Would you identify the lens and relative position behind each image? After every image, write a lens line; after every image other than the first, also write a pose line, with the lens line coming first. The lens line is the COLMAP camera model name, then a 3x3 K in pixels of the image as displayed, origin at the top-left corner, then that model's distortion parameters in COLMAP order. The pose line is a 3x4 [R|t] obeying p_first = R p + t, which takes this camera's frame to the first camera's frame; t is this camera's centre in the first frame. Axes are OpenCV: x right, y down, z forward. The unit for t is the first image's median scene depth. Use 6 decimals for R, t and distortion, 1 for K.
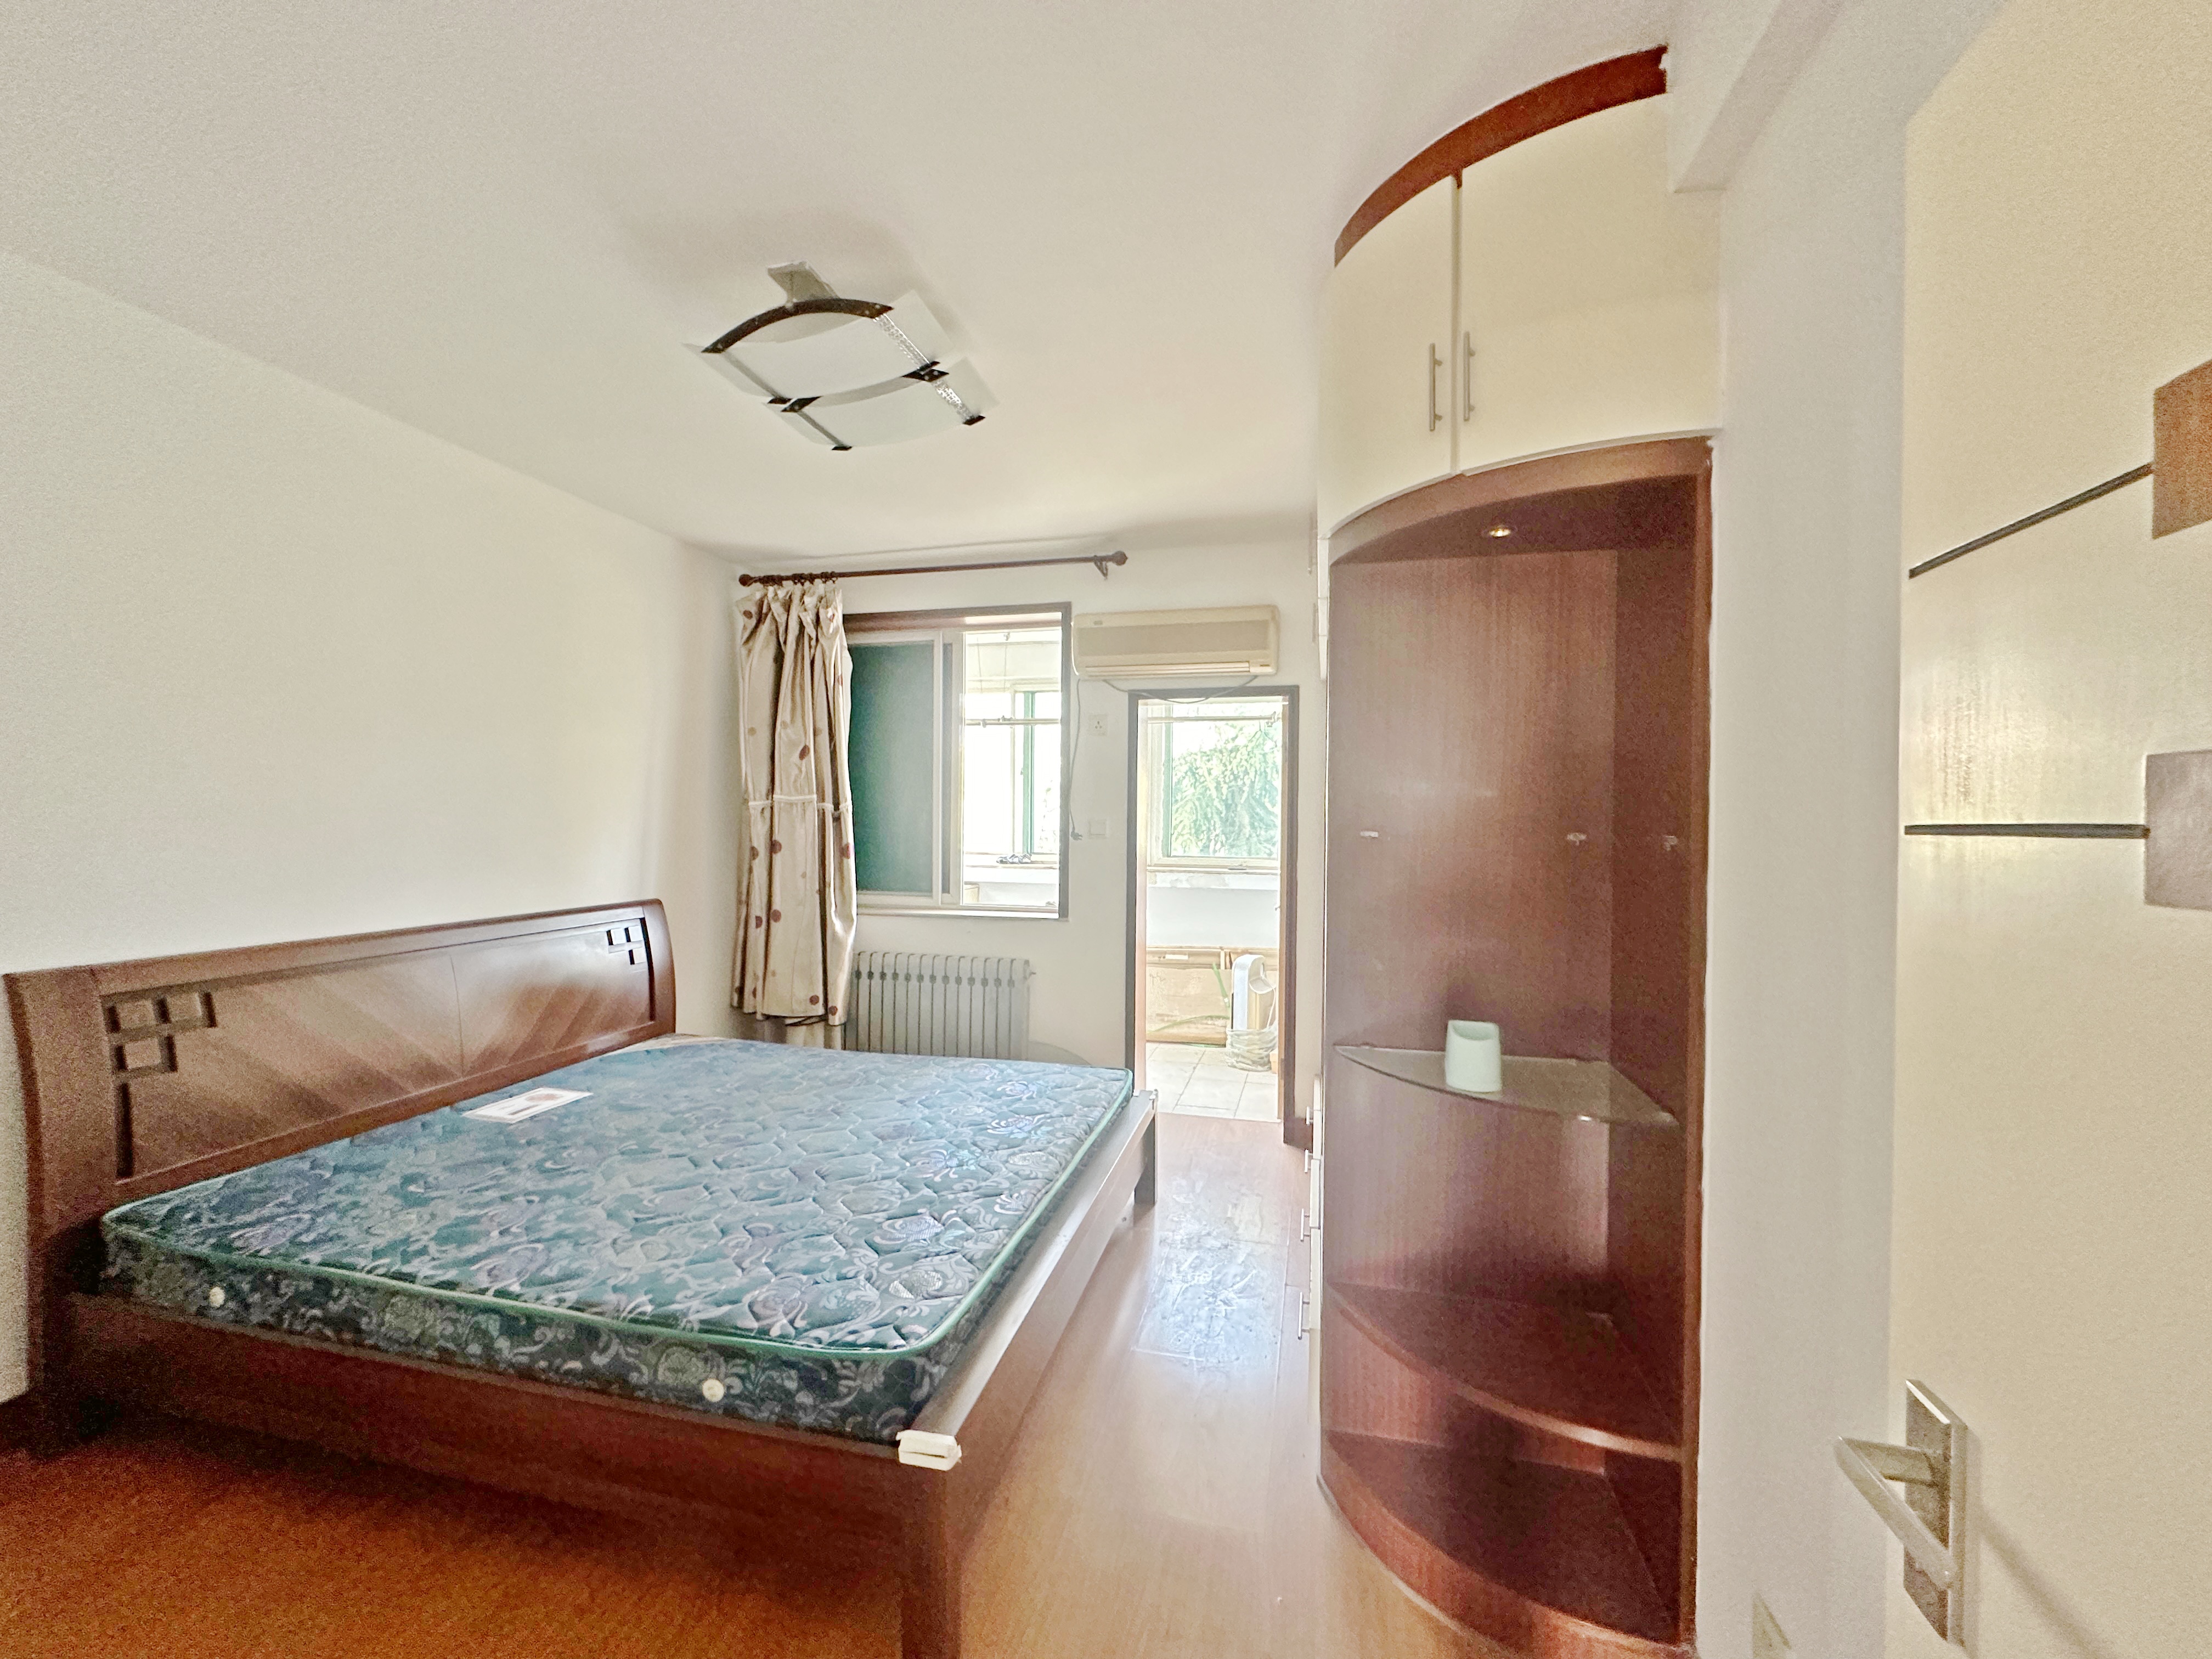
lens RADIAL K [[878.9, 0, 1107.1], [0, 878.9, 821.2], [0, 0, 1]] dist [0.001420, 0.000503]
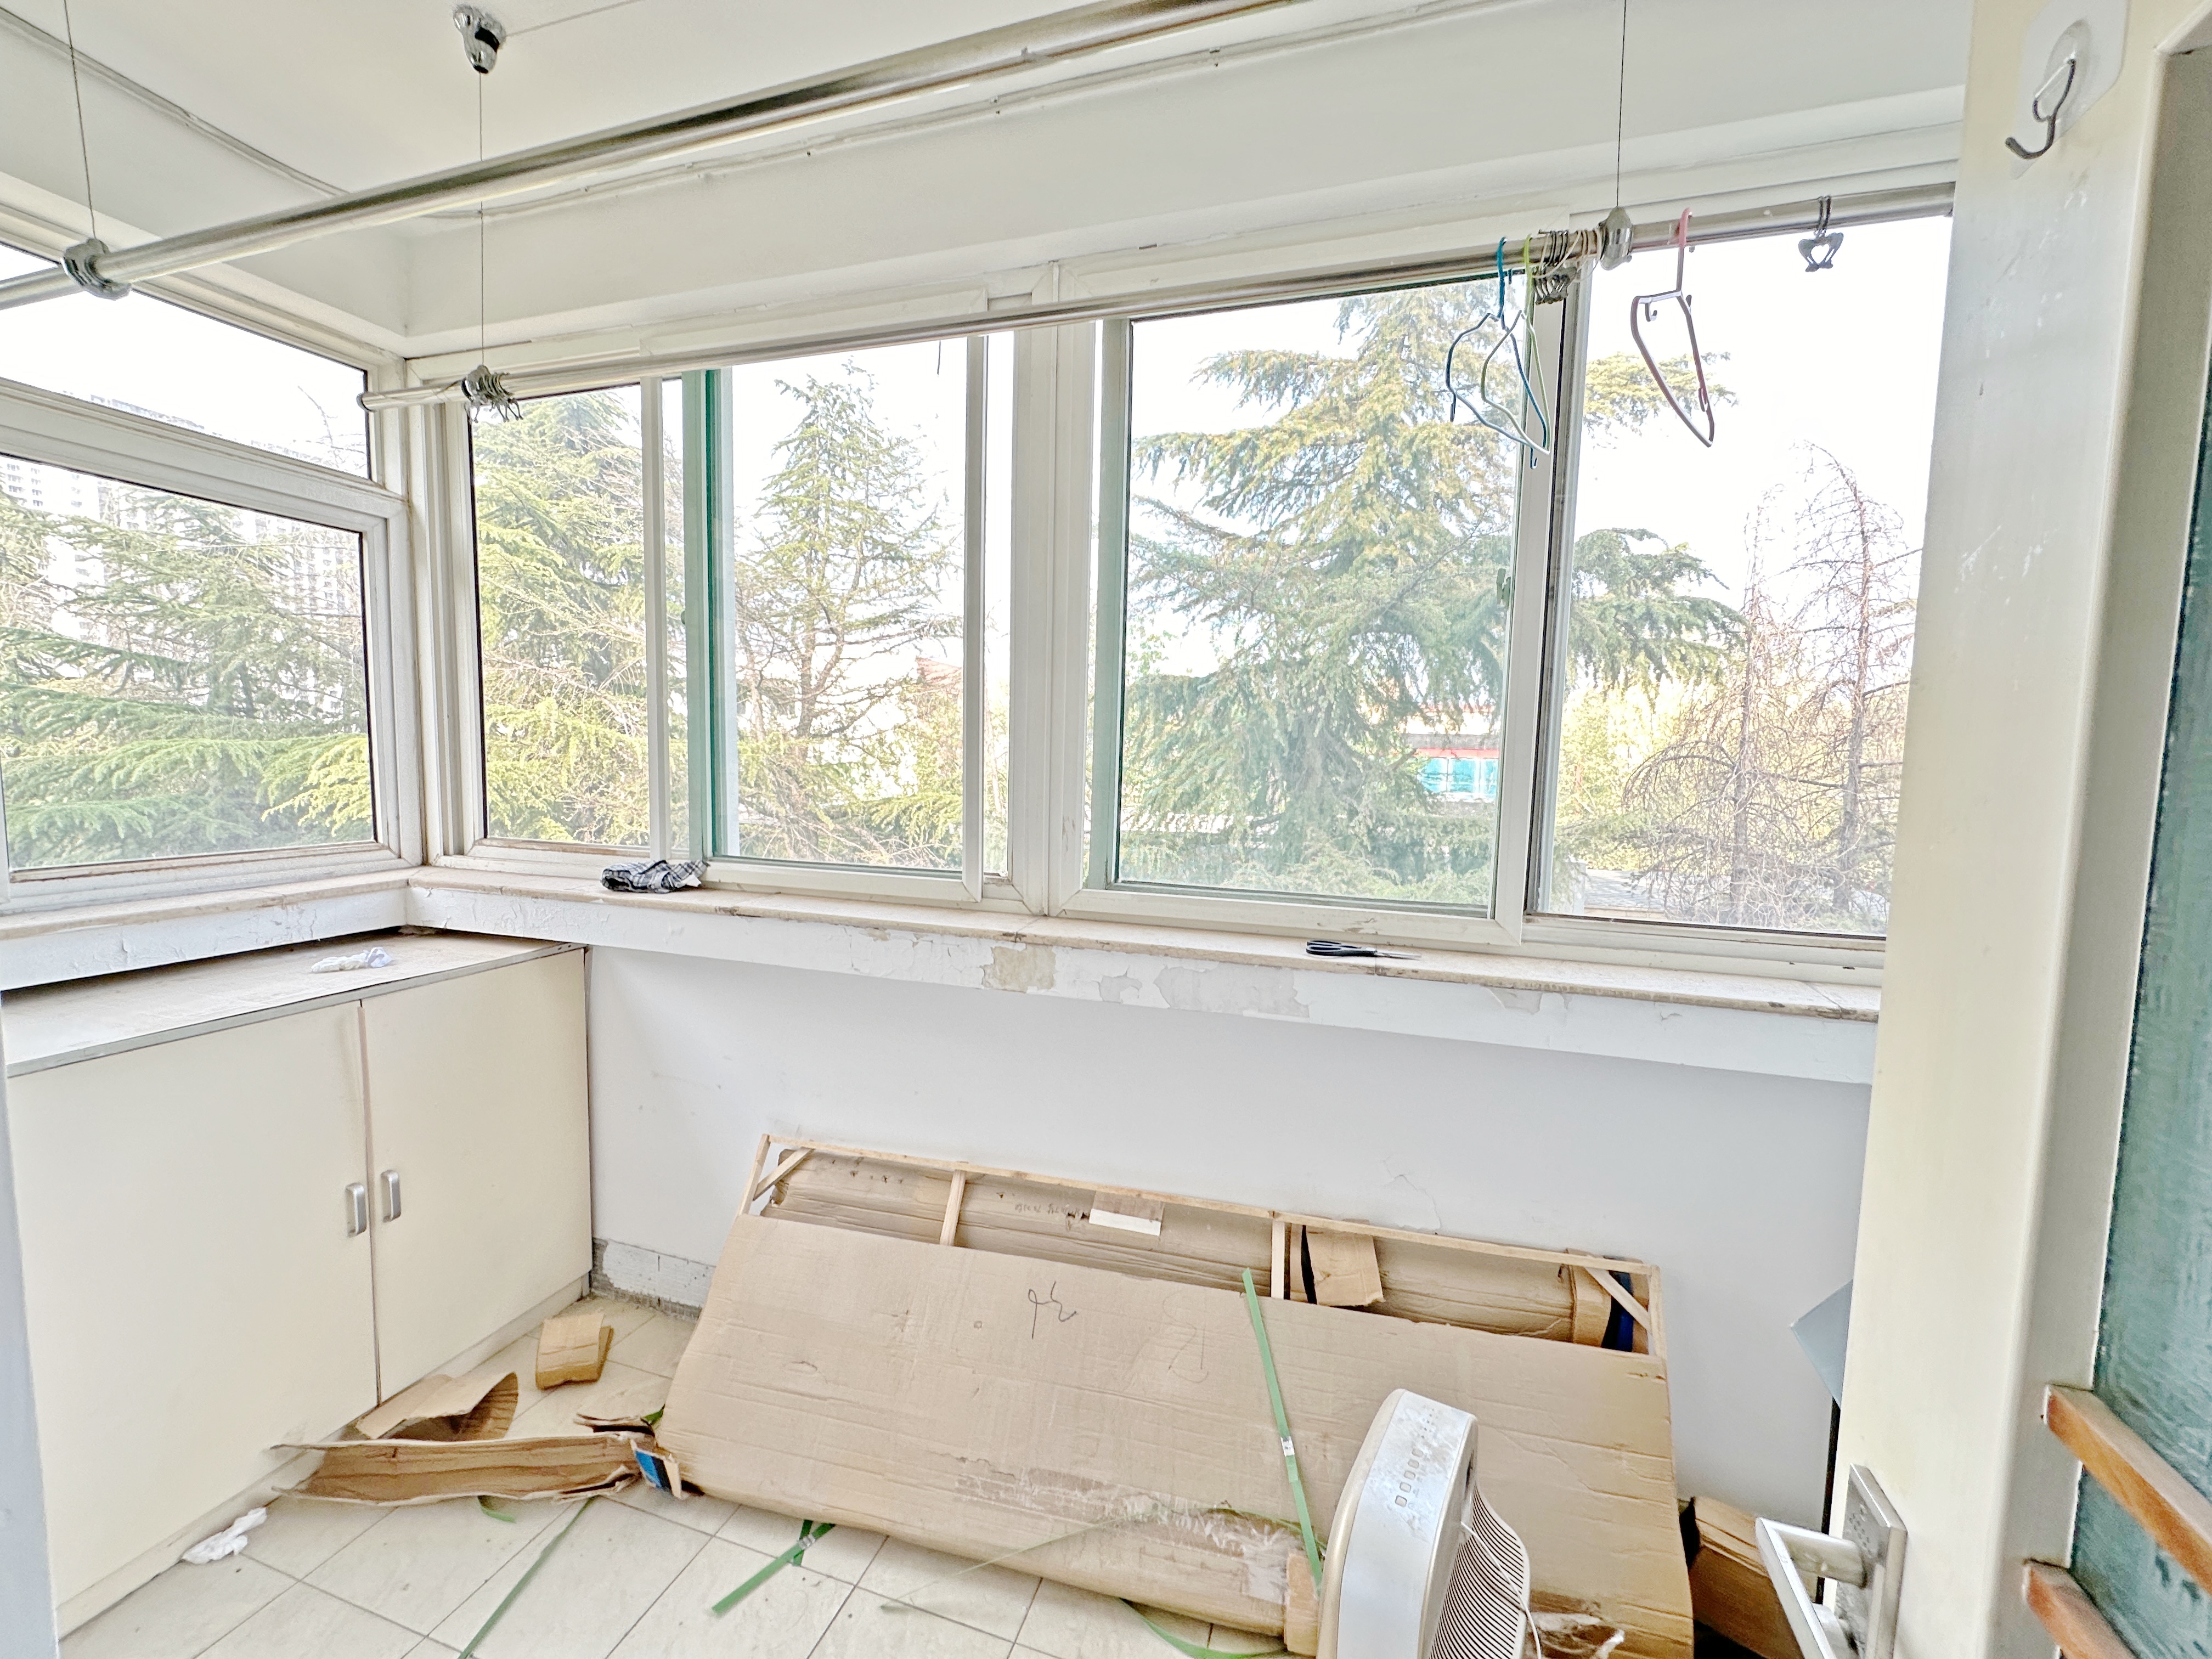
lens RADIAL K [[878.9, 0, 1101.0], [0, 878.9, 828.9], [0, 0, 1]] dist [0.001420, 0.000503]
pose [[0.997225, 0.017170, -0.072446, 0.042344], [-0.011454, 0.996840, 0.078600, -0.001329], [0.073567, -0.077552, 0.994270, 0.332455]]
